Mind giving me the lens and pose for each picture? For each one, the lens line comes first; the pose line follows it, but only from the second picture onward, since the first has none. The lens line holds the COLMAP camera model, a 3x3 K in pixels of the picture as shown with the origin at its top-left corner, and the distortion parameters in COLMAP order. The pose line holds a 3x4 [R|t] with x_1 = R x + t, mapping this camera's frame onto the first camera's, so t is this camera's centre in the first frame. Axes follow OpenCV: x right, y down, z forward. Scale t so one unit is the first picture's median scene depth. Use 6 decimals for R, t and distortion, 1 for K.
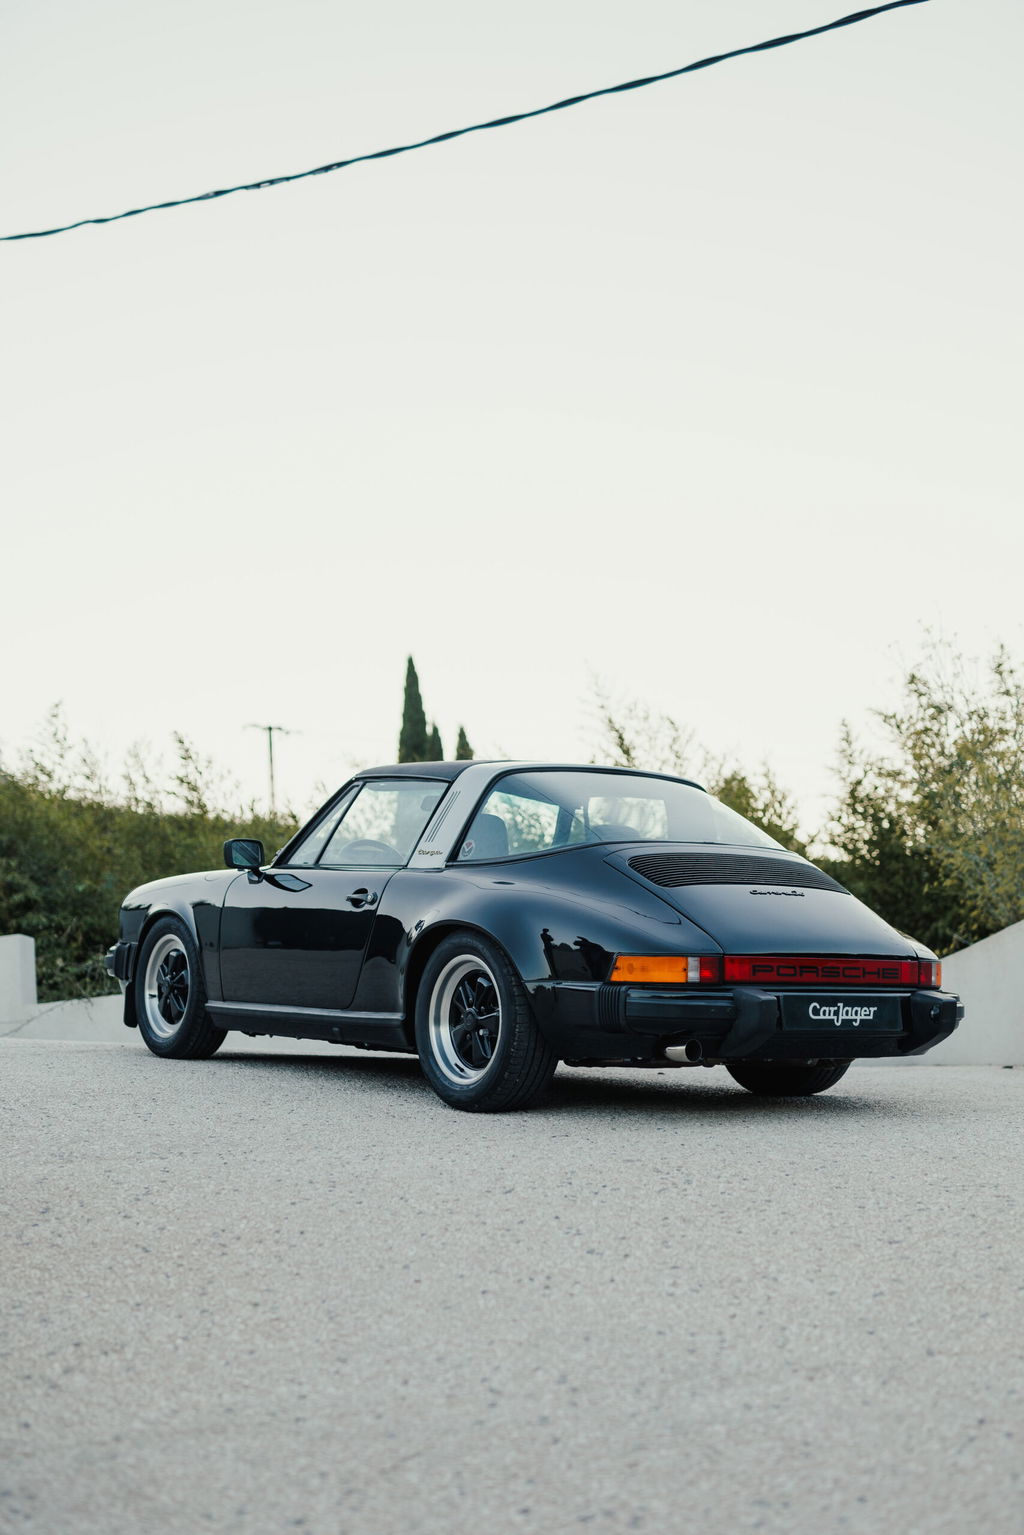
lens RADIAL K [[2150.1, 0, 512.0], [0, 2150.1, 767.5], [0, 0, 1]] dist [0.020704, 0.009976]
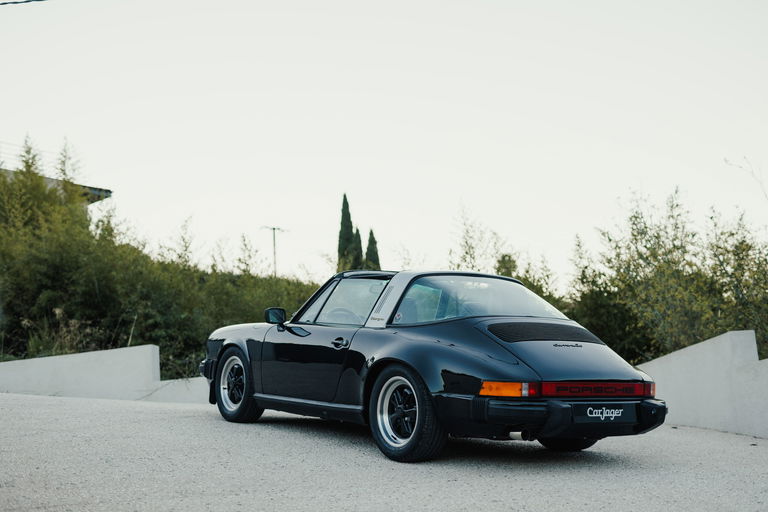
lens RADIAL K [[1075.8, 0, 384.0], [0, 1075.8, 256.0], [0, 0, 1]] dist [0.020704, 0.009976]
pose [[0.999923, 0.009317, -0.008250, -0.025424], [-0.009247, 0.999921, 0.008560, -0.022985], [0.008329, -0.008483, 0.999929, 0.072748]]
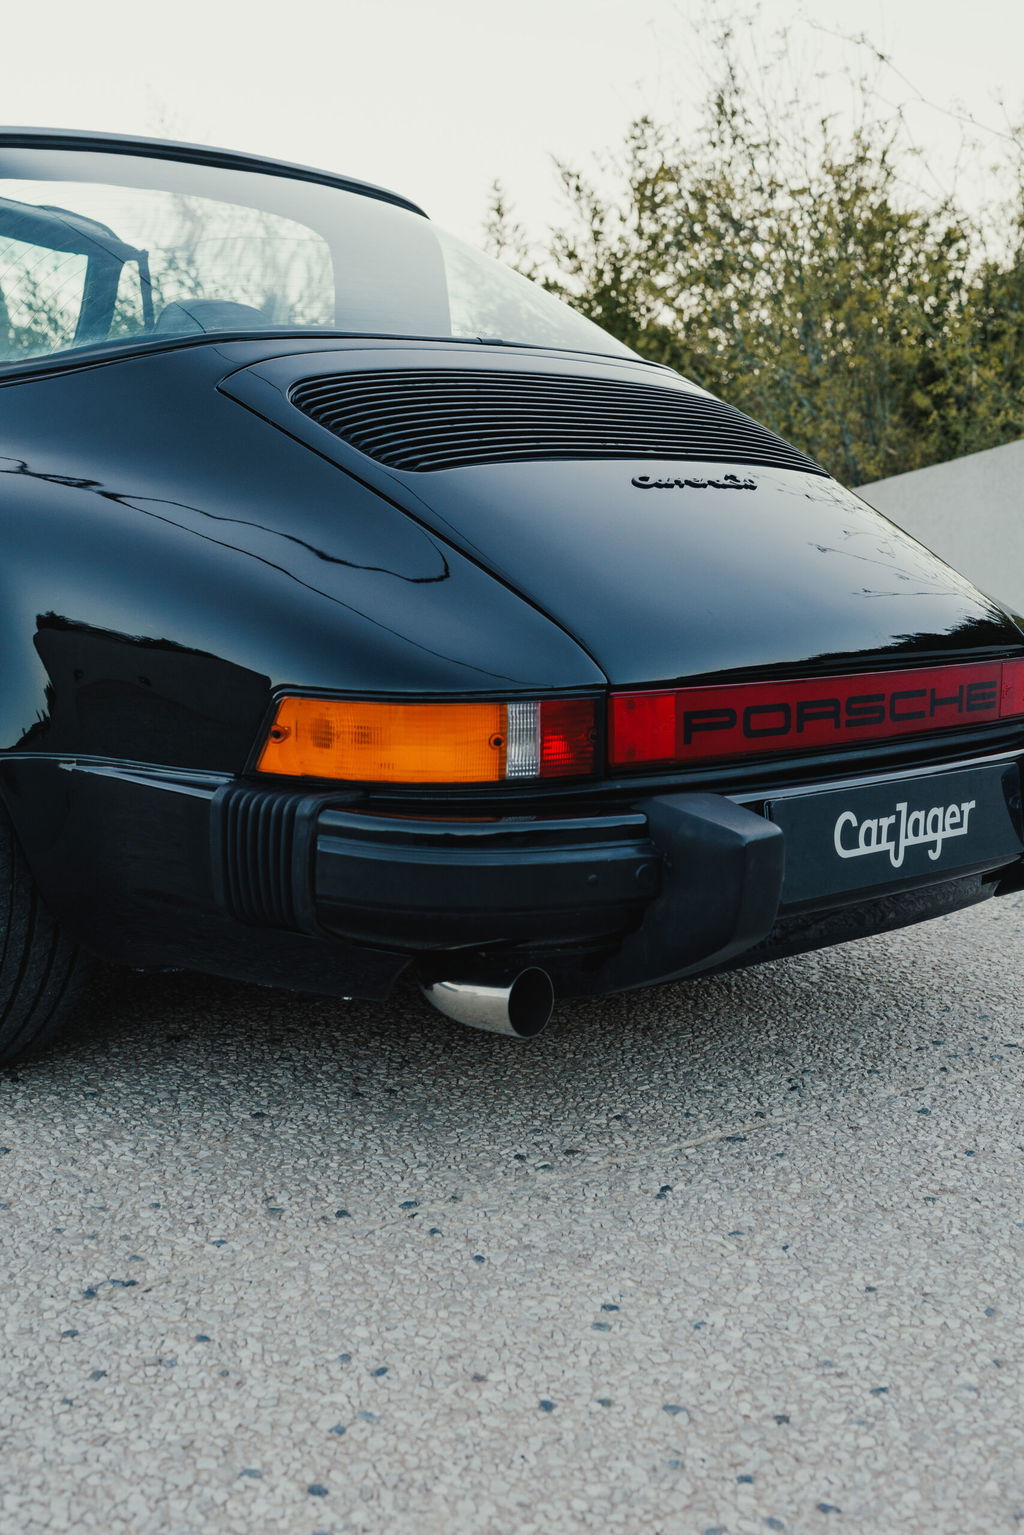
lens RADIAL K [[2150.1, 0, 512.0], [0, 2150.1, 767.5], [0, 0, 1]] dist [0.020704, 0.009976]
pose [[0.977785, -0.027053, 0.207856, 0.014121], [-0.019750, 0.975334, 0.219848, 0.024050], [-0.208676, -0.219070, 0.953133, 0.603682]]
